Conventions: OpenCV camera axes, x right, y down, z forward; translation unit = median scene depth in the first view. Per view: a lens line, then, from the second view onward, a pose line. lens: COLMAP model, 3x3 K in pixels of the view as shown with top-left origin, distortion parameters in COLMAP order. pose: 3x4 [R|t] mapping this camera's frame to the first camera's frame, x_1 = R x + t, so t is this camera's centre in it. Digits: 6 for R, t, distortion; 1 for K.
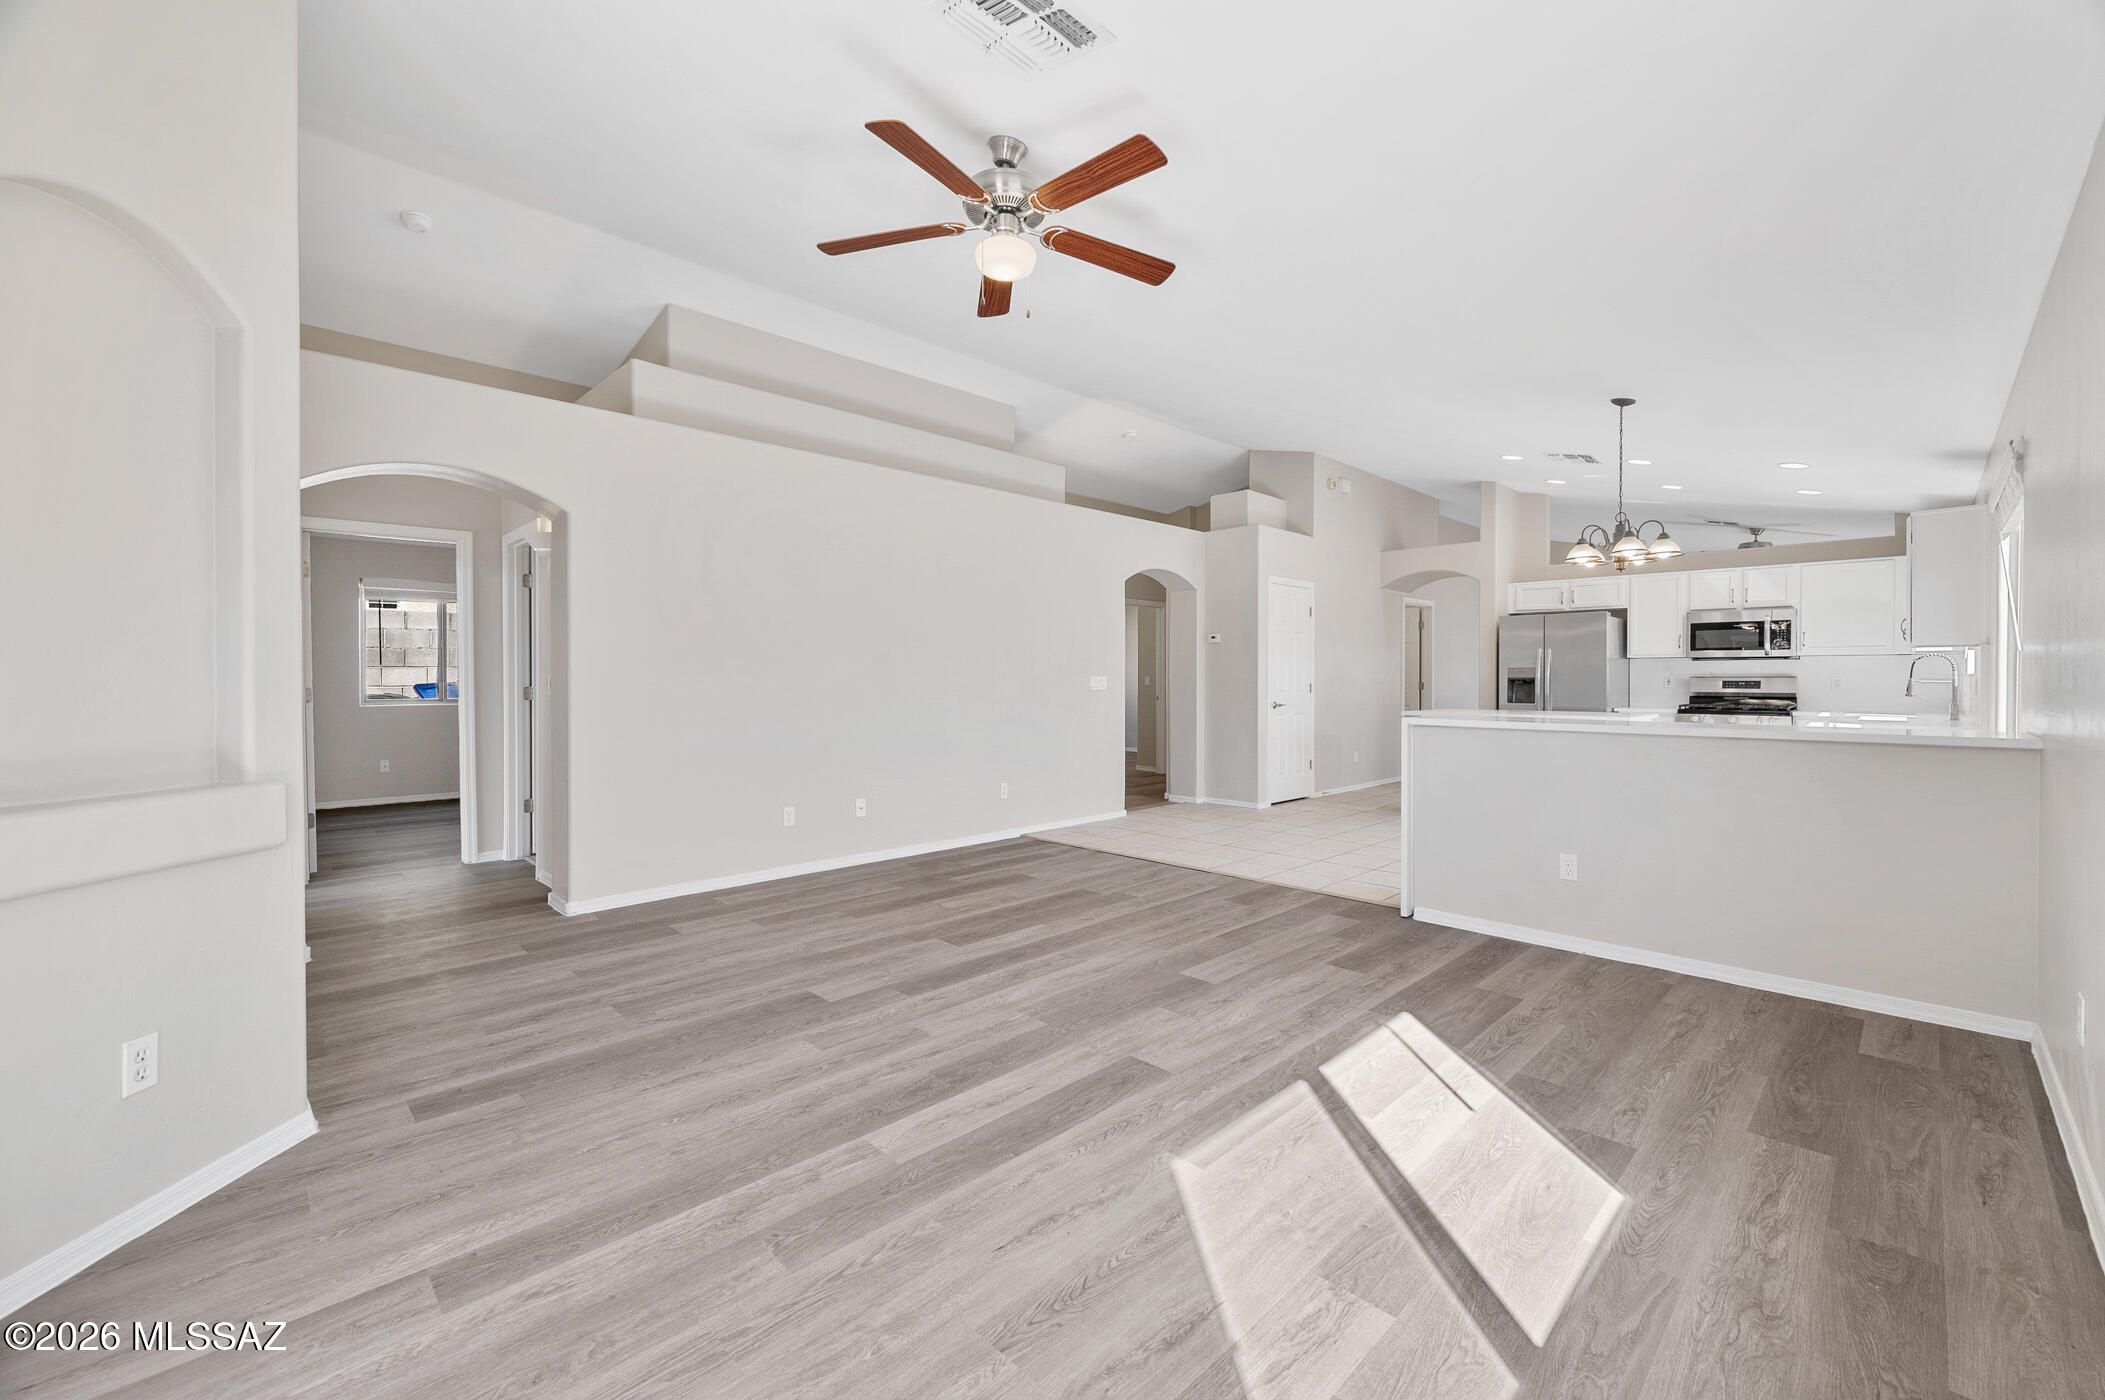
lens RADIAL K [[893.2, 0, 1062.6], [0, 893.2, 673.4], [0, 0, 1]] dist [0.003879, 0.000283]
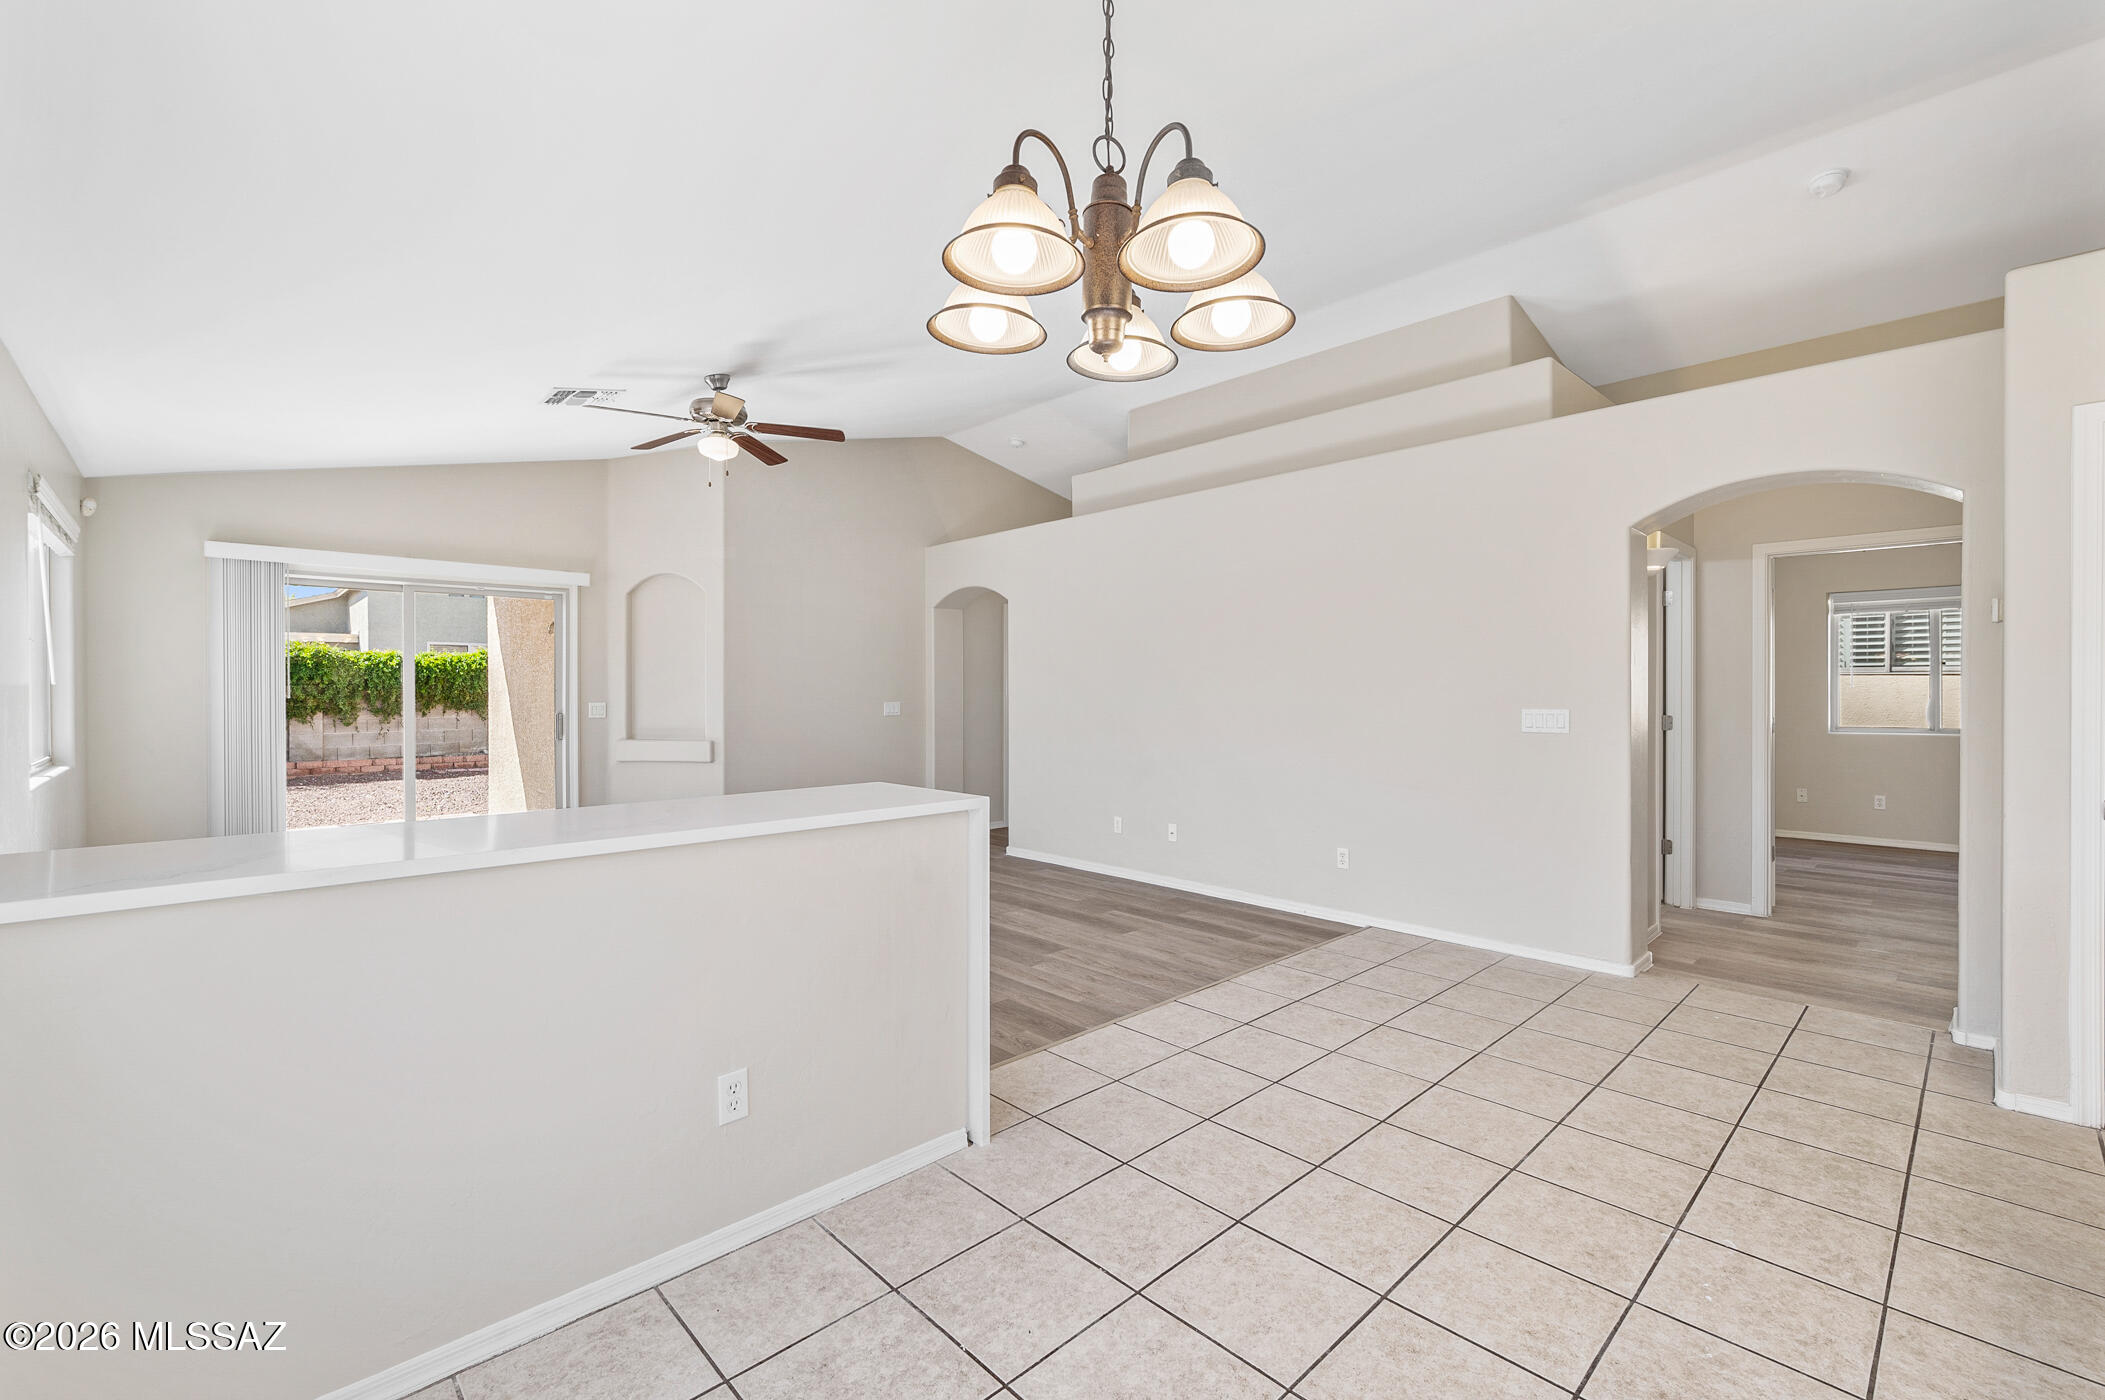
lens RADIAL K [[897.3, 0, 1046.1], [0, 897.3, 693.6], [0, 0, 1]] dist [-0.001320, 0.000127]
pose [[-0.057490, 0.002674, -0.998343, 0.611052], [0.009318, 0.999954, 0.002142, -0.010661], [0.998303, -0.009179, -0.057512, 0.683765]]
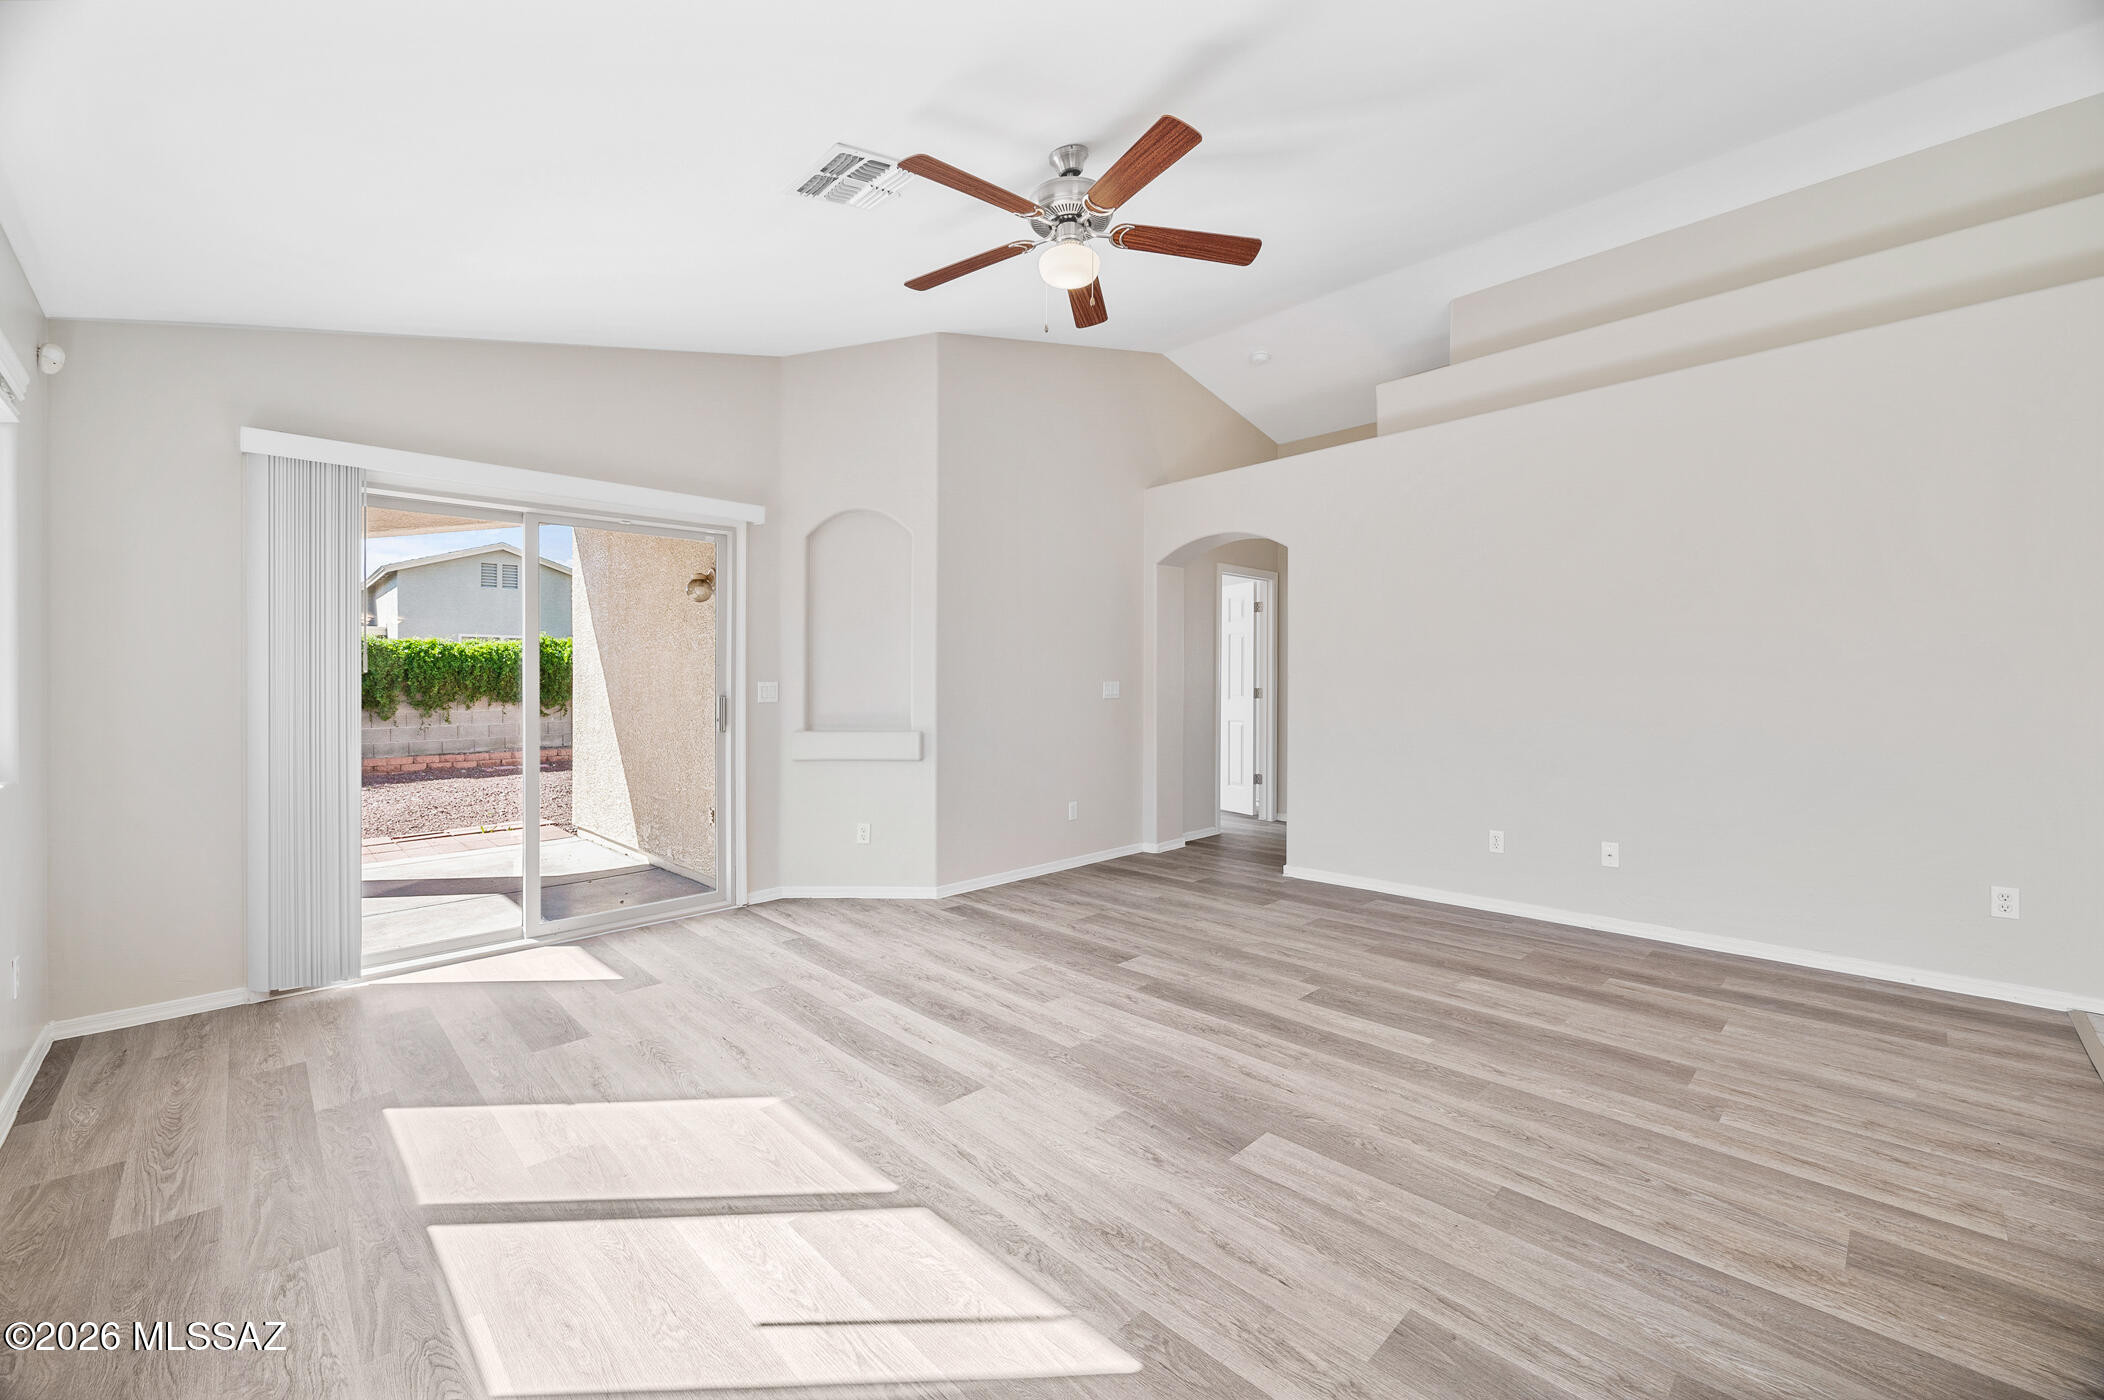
lens RADIAL K [[852.7, 0, 1049.5], [0, 852.7, 677.1], [0, 0, 1]] dist [0.000238, -0.000050]
pose [[-0.041617, -0.008593, -0.999097, 0.373118], [0.016059, 0.999828, -0.009268, 0.001743], [0.999005, -0.016430, -0.041472, 0.424811]]
